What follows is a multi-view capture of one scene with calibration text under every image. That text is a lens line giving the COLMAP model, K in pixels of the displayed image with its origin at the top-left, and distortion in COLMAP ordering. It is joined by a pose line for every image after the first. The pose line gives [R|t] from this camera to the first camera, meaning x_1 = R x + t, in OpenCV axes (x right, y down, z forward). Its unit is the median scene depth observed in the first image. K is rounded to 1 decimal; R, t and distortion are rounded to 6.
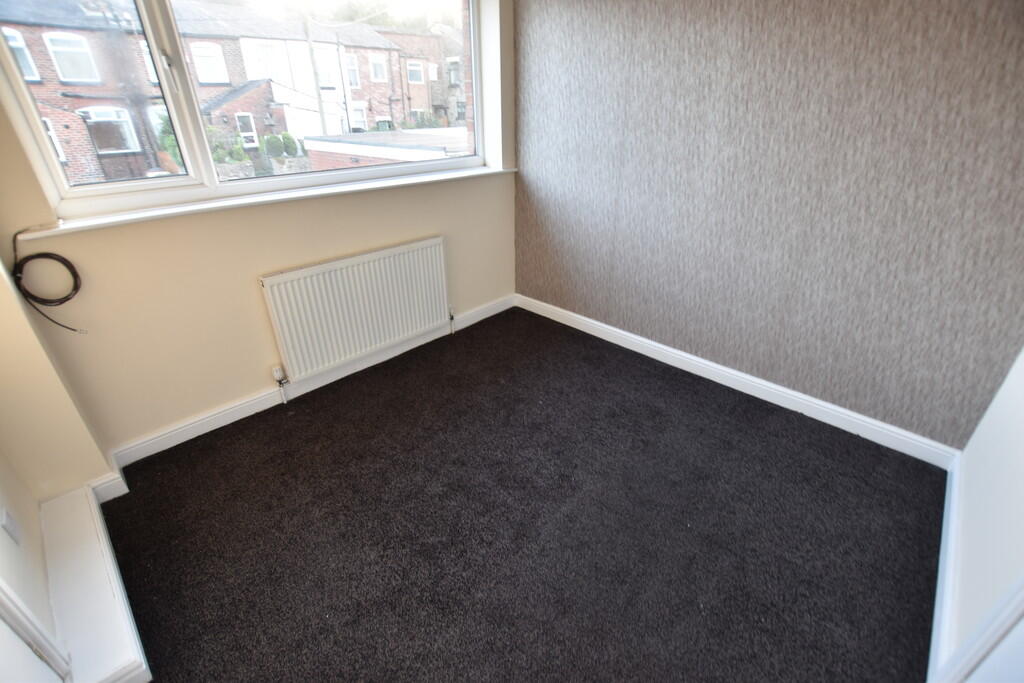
lens RADIAL K [[450.1, 0, 505.9], [0, 450.1, 349.4], [0, 0, 1]] dist [-0.031808, 0.003780]
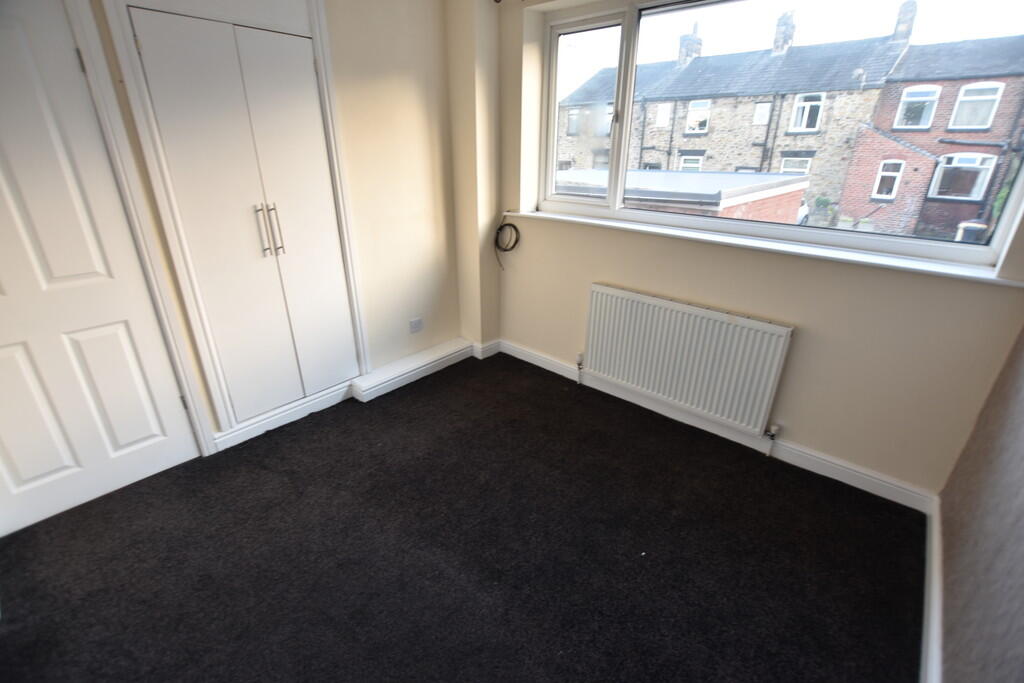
lens RADIAL K [[450.1, 0, 513.1], [0, 450.1, 336.8], [0, 0, 1]] dist [-0.031808, 0.003780]
pose [[0.051223, 0.385750, -0.921180, 0.543877], [-0.483152, 0.816835, 0.315189, -0.267172], [0.874037, 0.428925, 0.228217, 0.472857]]
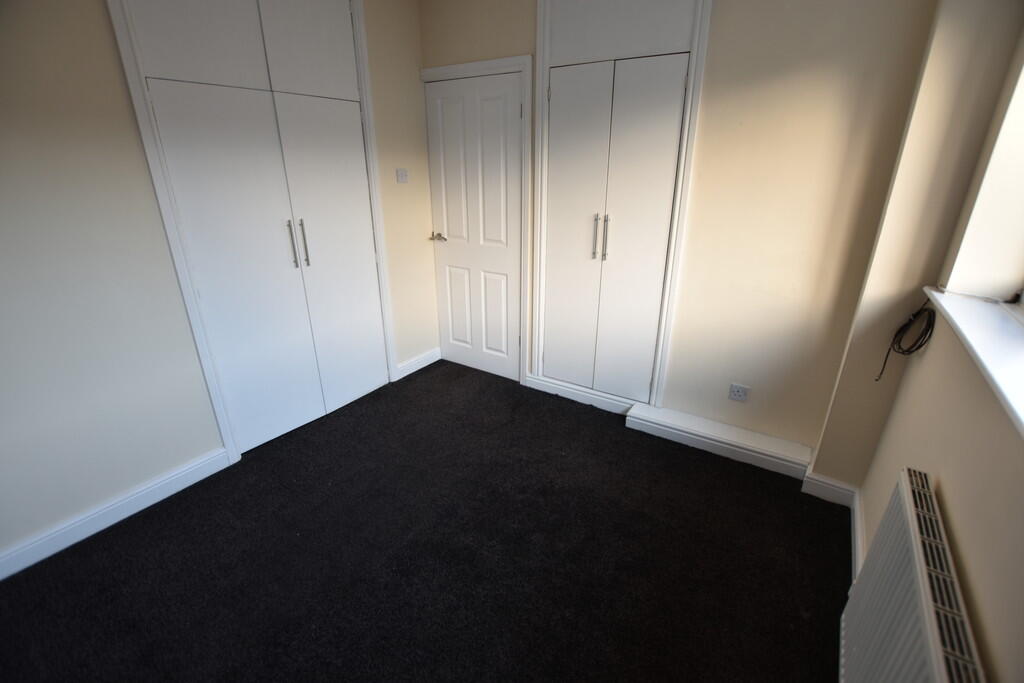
lens RADIAL K [[450.1, 0, 516.0], [0, 450.1, 341.2], [0, 0, 1]] dist [-0.031808, 0.003780]
pose [[-0.981508, 0.070296, -0.178046, 0.034694], [-0.090600, 0.648755, 0.755585, -0.512763], [0.168623, 0.757743, -0.630390, 0.923773]]
